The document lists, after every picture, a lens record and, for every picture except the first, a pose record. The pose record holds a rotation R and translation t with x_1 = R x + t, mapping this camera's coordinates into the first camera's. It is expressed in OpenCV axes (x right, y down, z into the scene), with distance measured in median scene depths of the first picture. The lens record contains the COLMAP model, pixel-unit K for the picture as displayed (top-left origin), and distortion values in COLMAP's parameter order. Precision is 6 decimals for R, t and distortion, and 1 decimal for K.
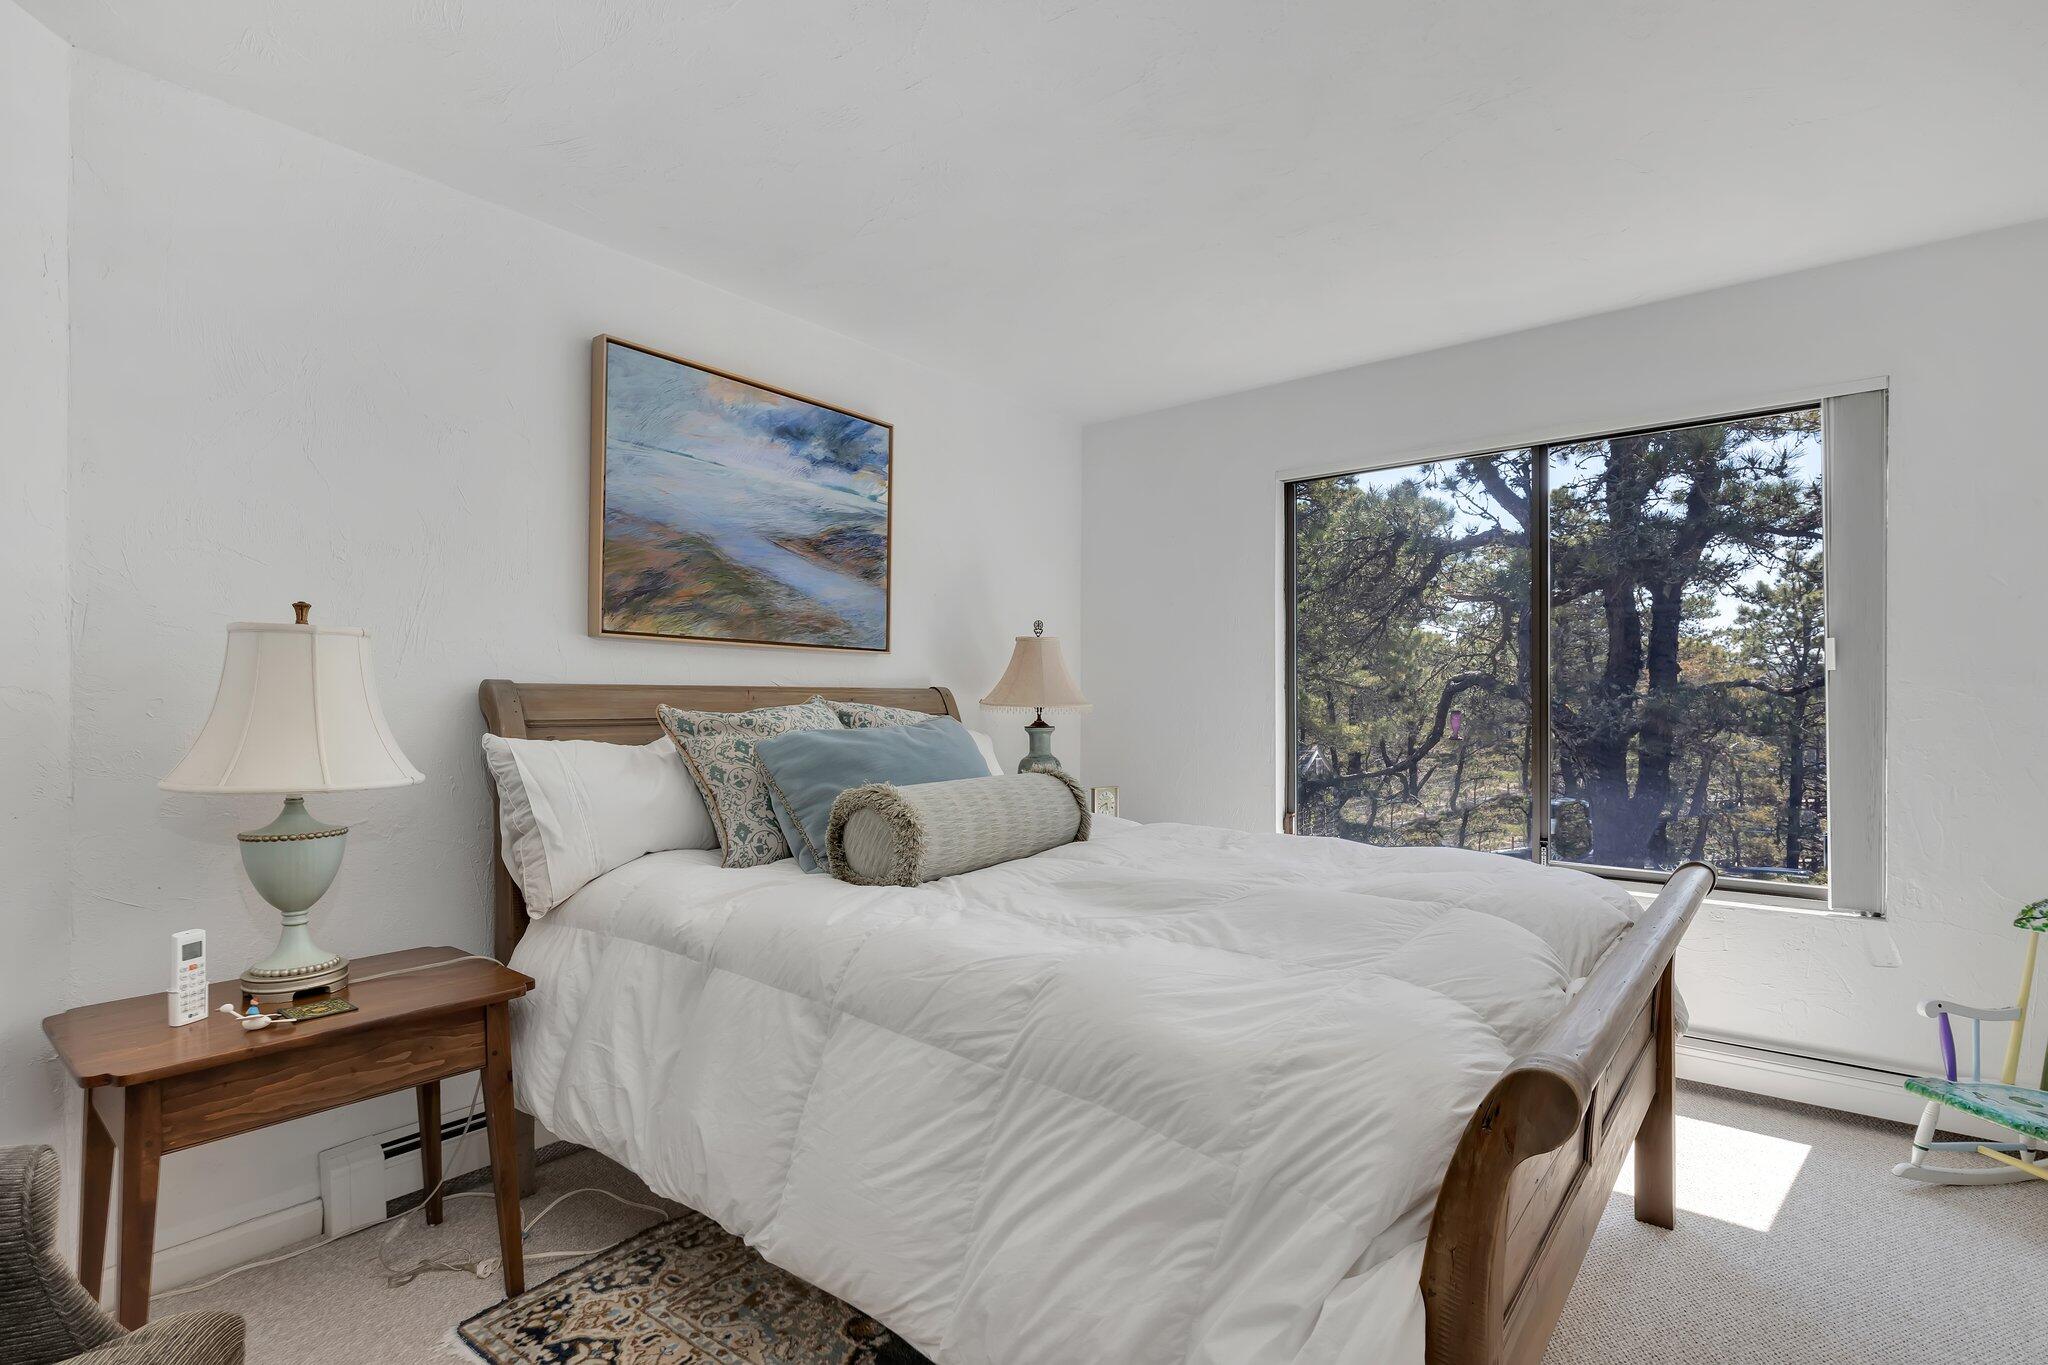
lens RADIAL K [[975.6, 0, 1019.7], [0, 975.6, 688.8], [0, 0, 1]] dist [-0.000997, -0.000442]
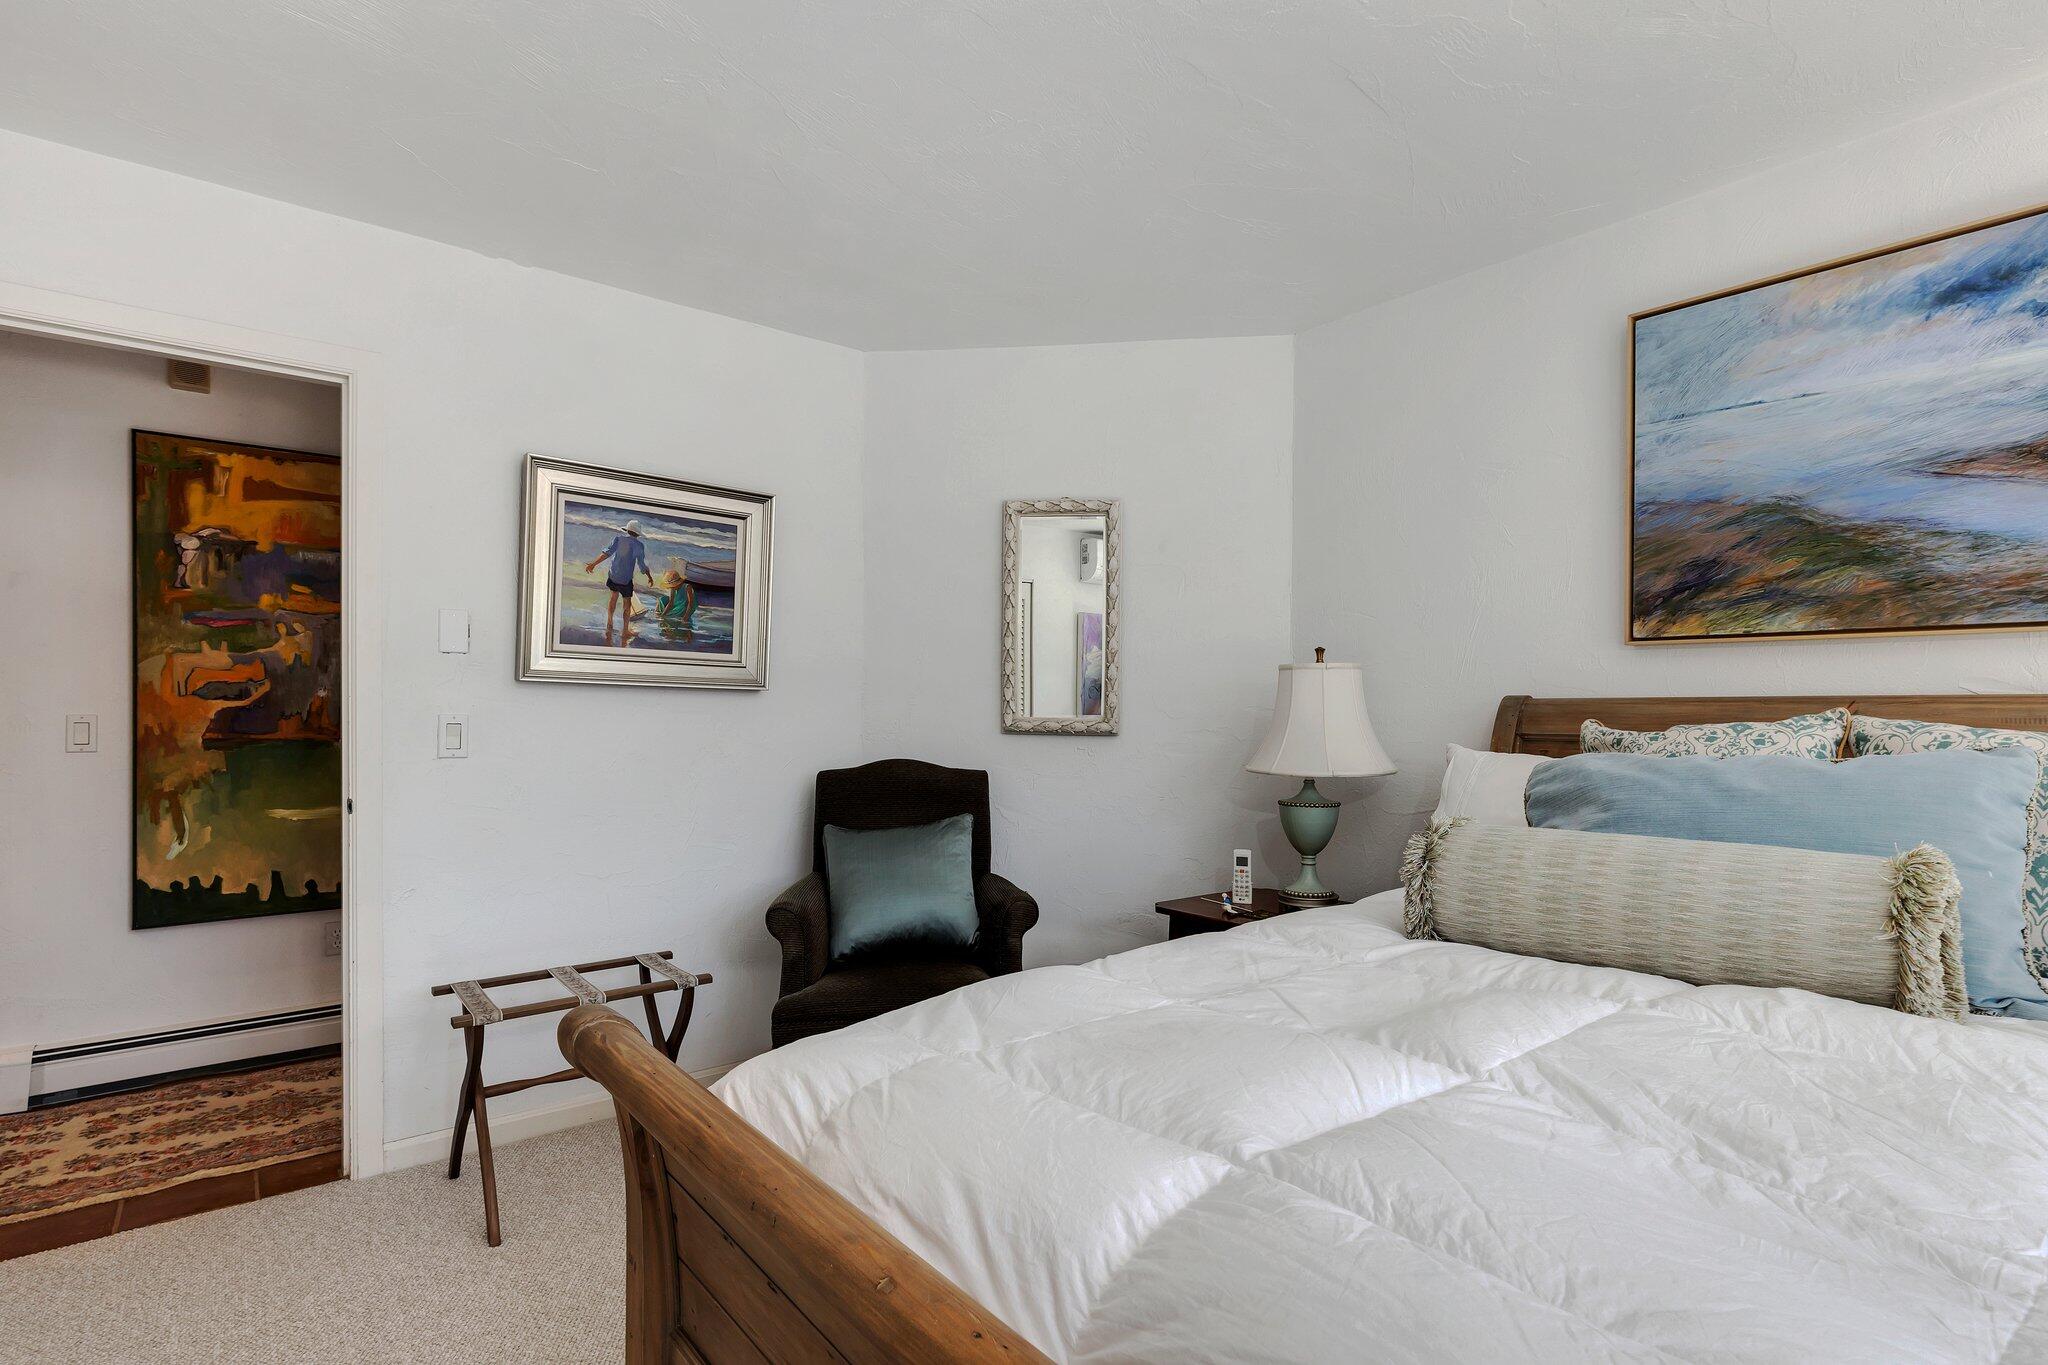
lens RADIAL K [[975.6, 0, 1020.2], [0, 975.6, 691.9], [0, 0, 1]] dist [-0.000997, -0.000442]
pose [[-0.192905, -0.024689, -0.980907, 0.541845], [0.005862, 0.999637, -0.026313, 0.010030], [0.981200, -0.010826, -0.192690, 0.576136]]
